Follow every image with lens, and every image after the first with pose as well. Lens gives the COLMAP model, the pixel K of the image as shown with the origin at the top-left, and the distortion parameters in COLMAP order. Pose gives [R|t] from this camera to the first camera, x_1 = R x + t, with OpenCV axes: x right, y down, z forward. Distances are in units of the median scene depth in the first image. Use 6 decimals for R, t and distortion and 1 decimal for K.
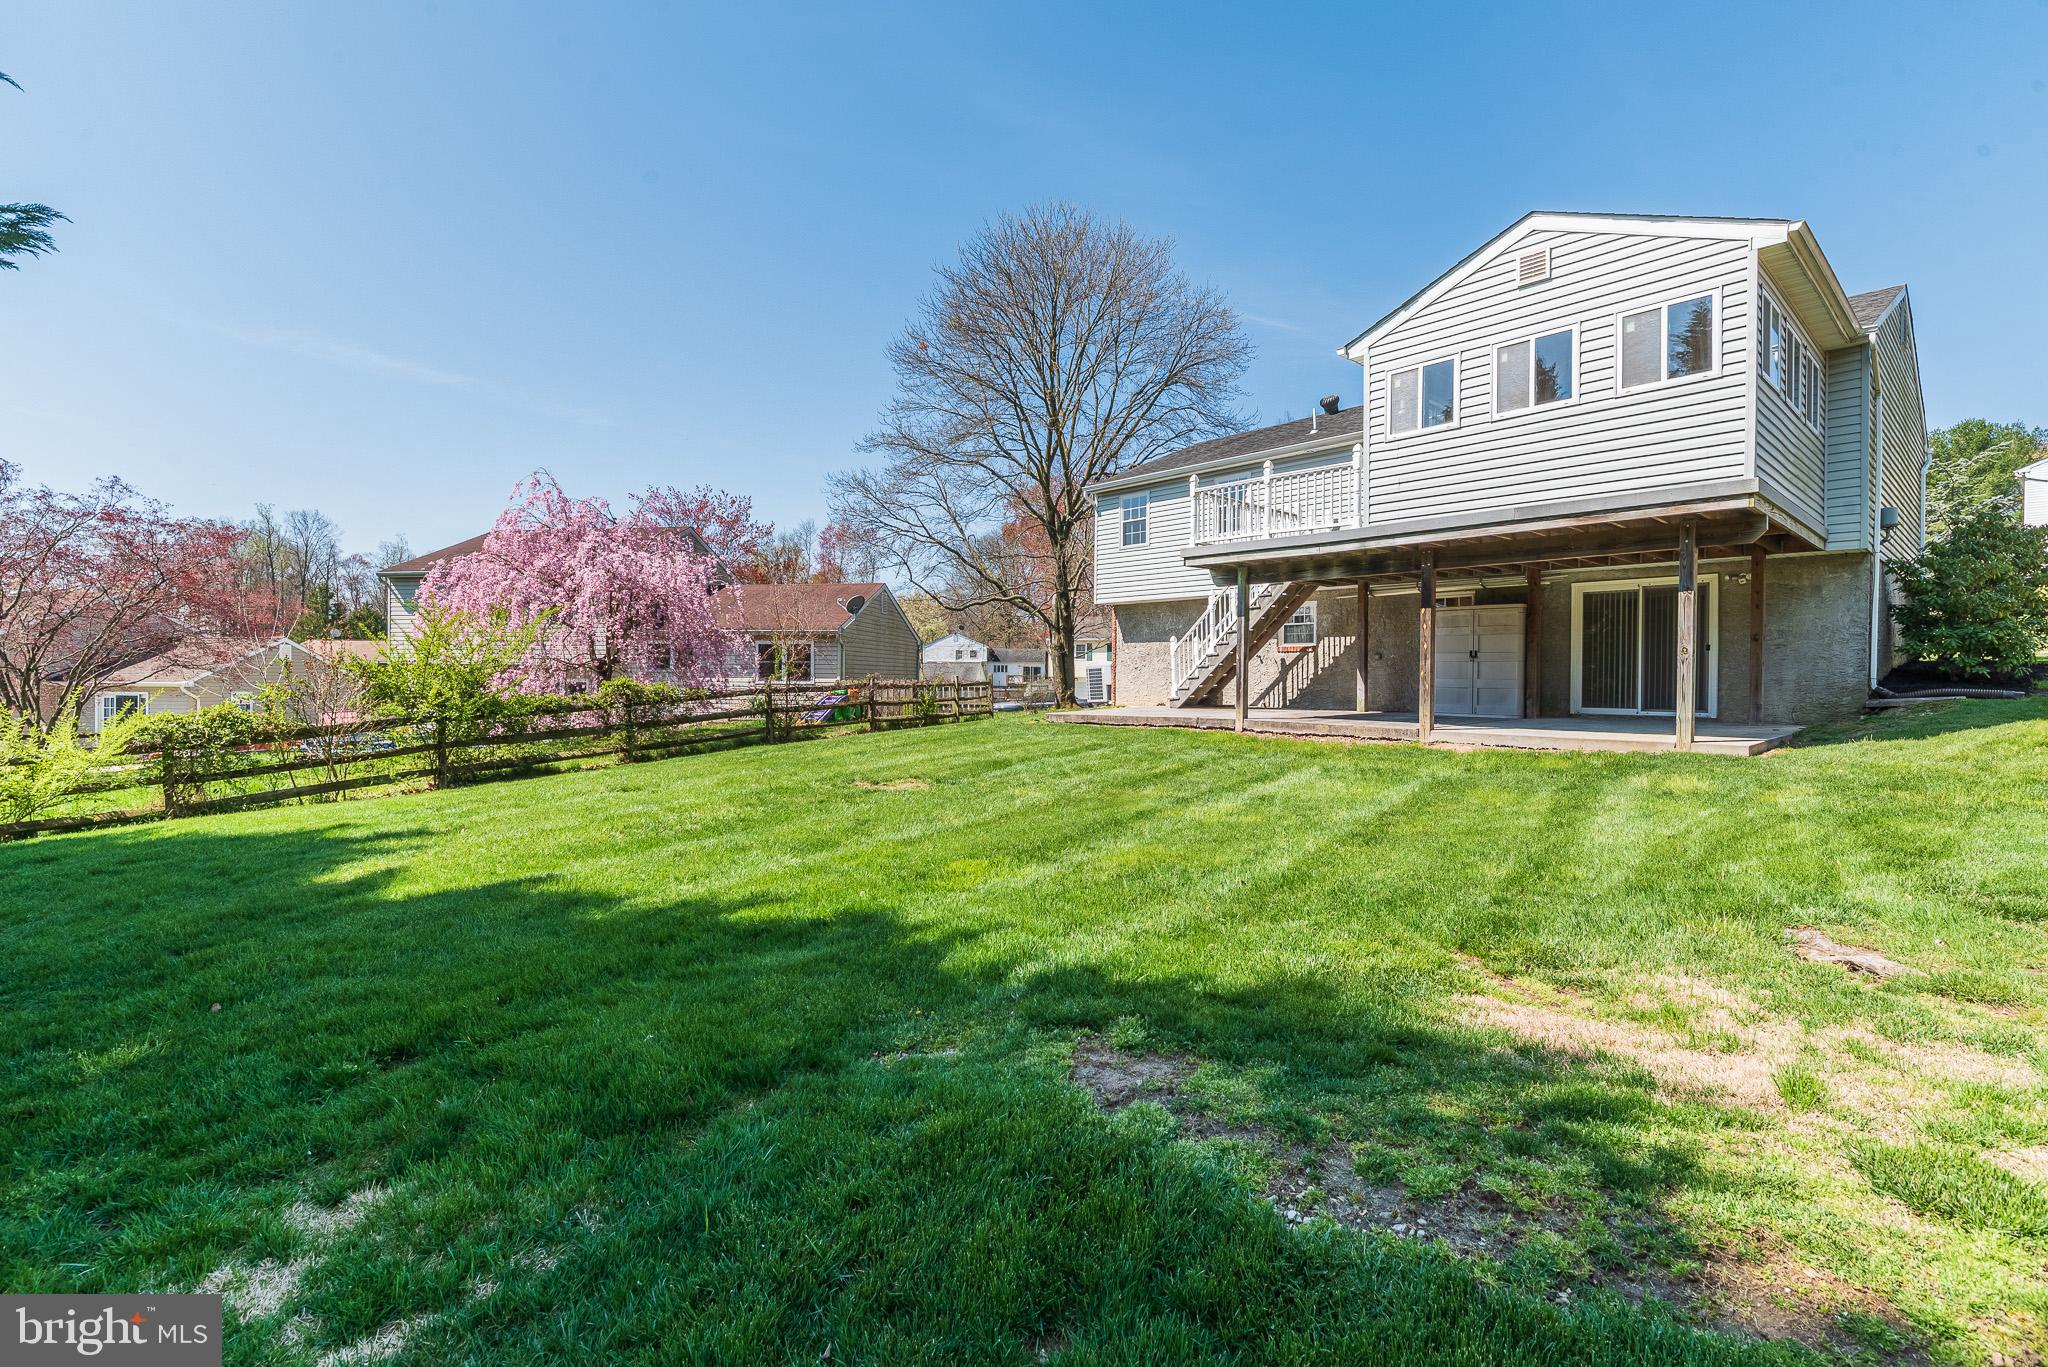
lens RADIAL K [[912.0, 0, 1014.3], [0, 912.0, 683.6], [0, 0, 1]] dist [-0.015259, 0.001037]
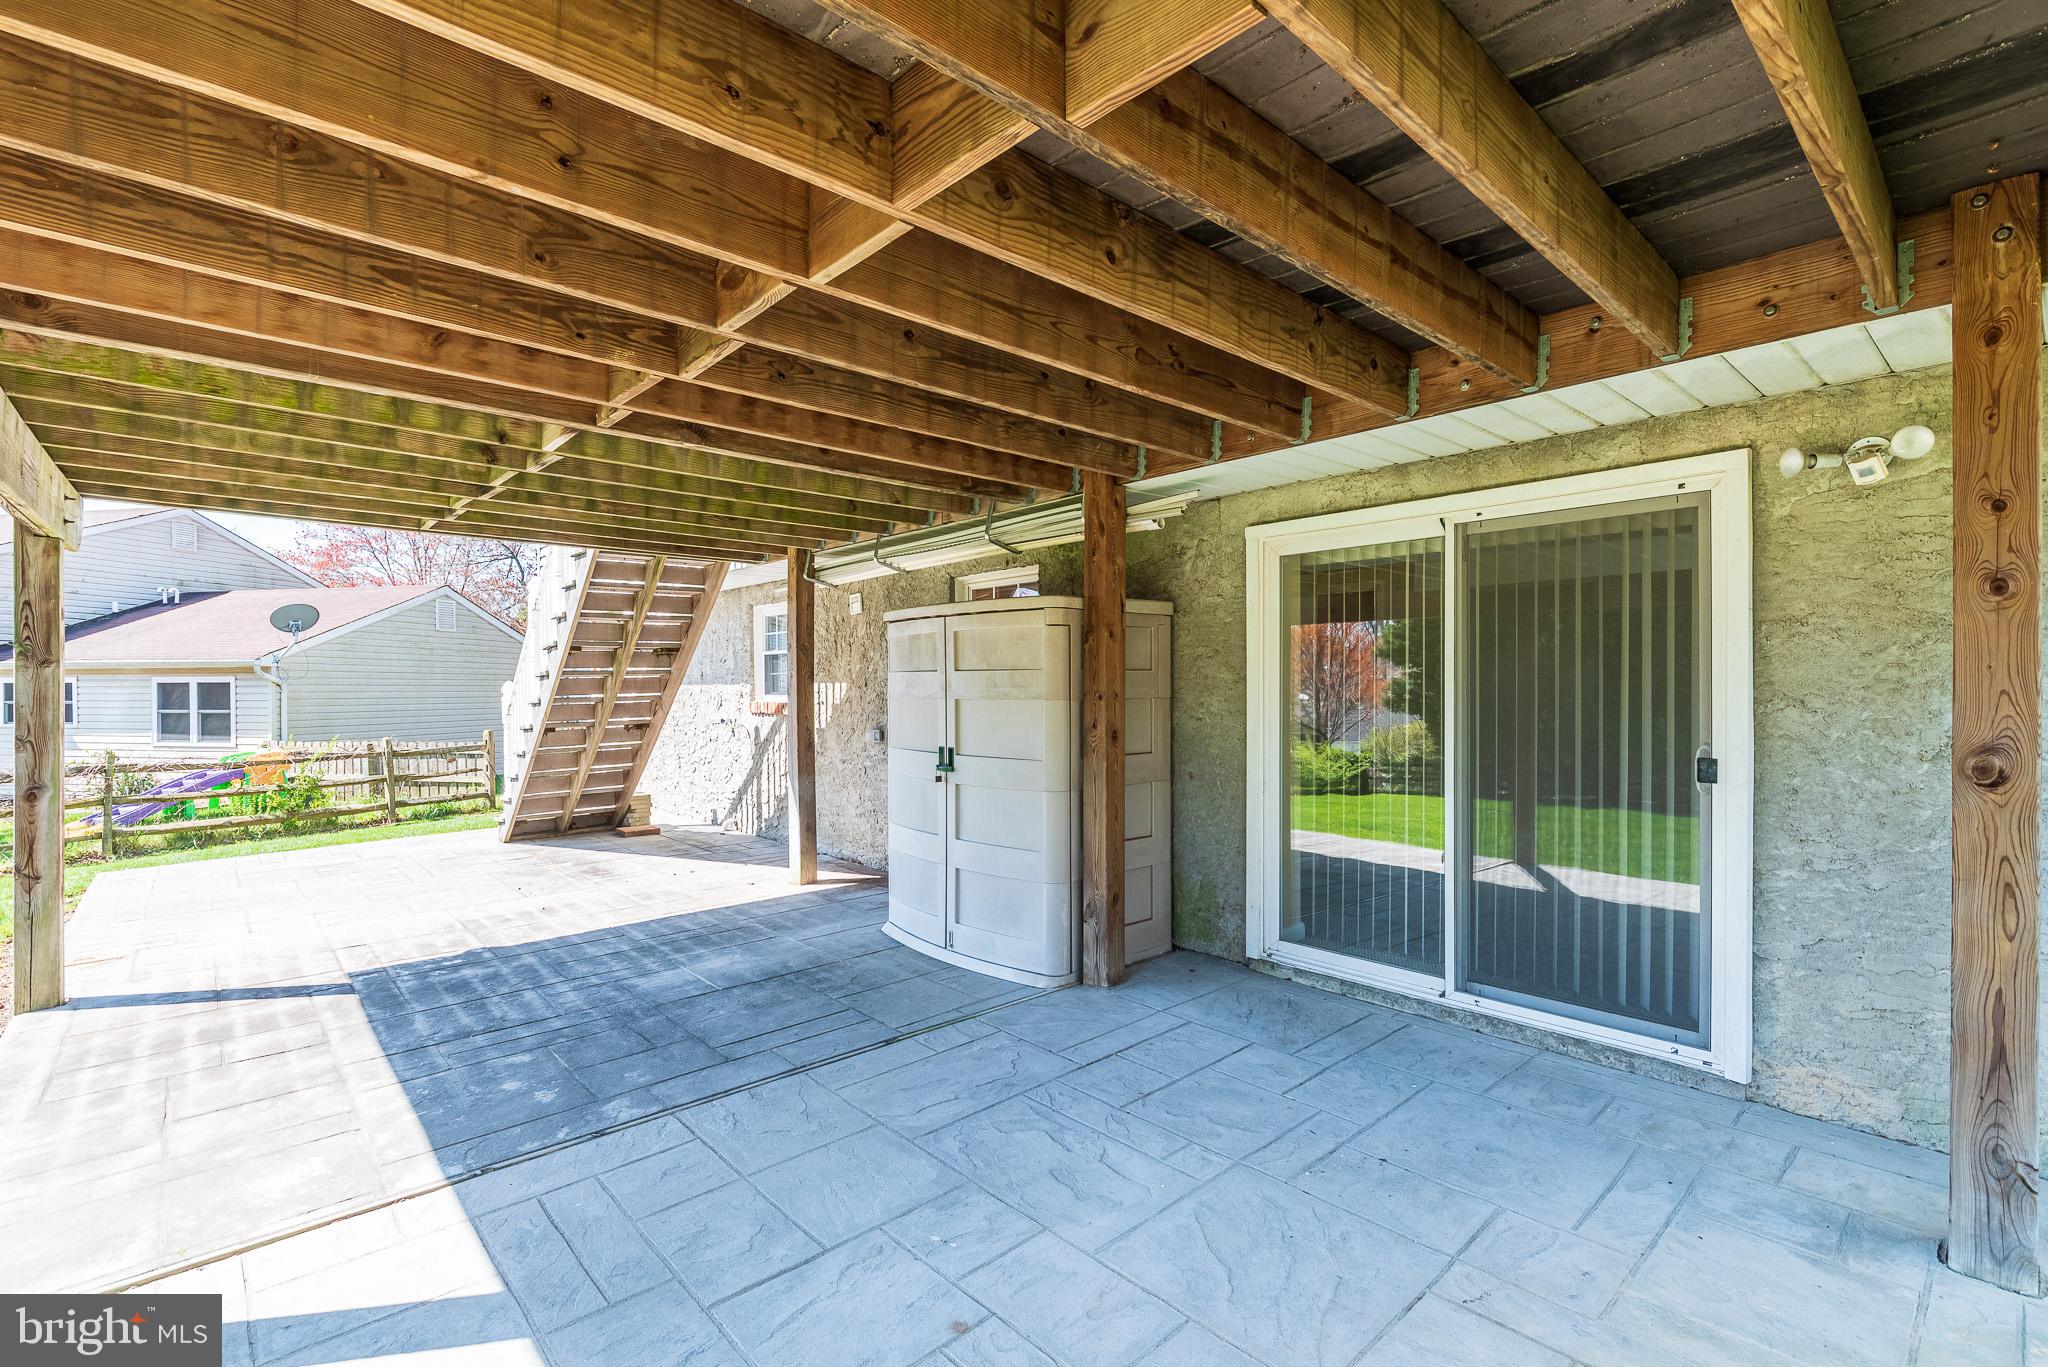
lens RADIAL K [[912.0, 0, 1014.3], [0, 912.0, 683.6], [0, 0, 1]] dist [-0.015259, 0.001037]
pose [[0.999972, -0.006431, 0.003731, 0.479200], [0.006465, 0.999937, -0.009123, -0.049990], [-0.003672, 0.009147, 0.999951, 0.623440]]
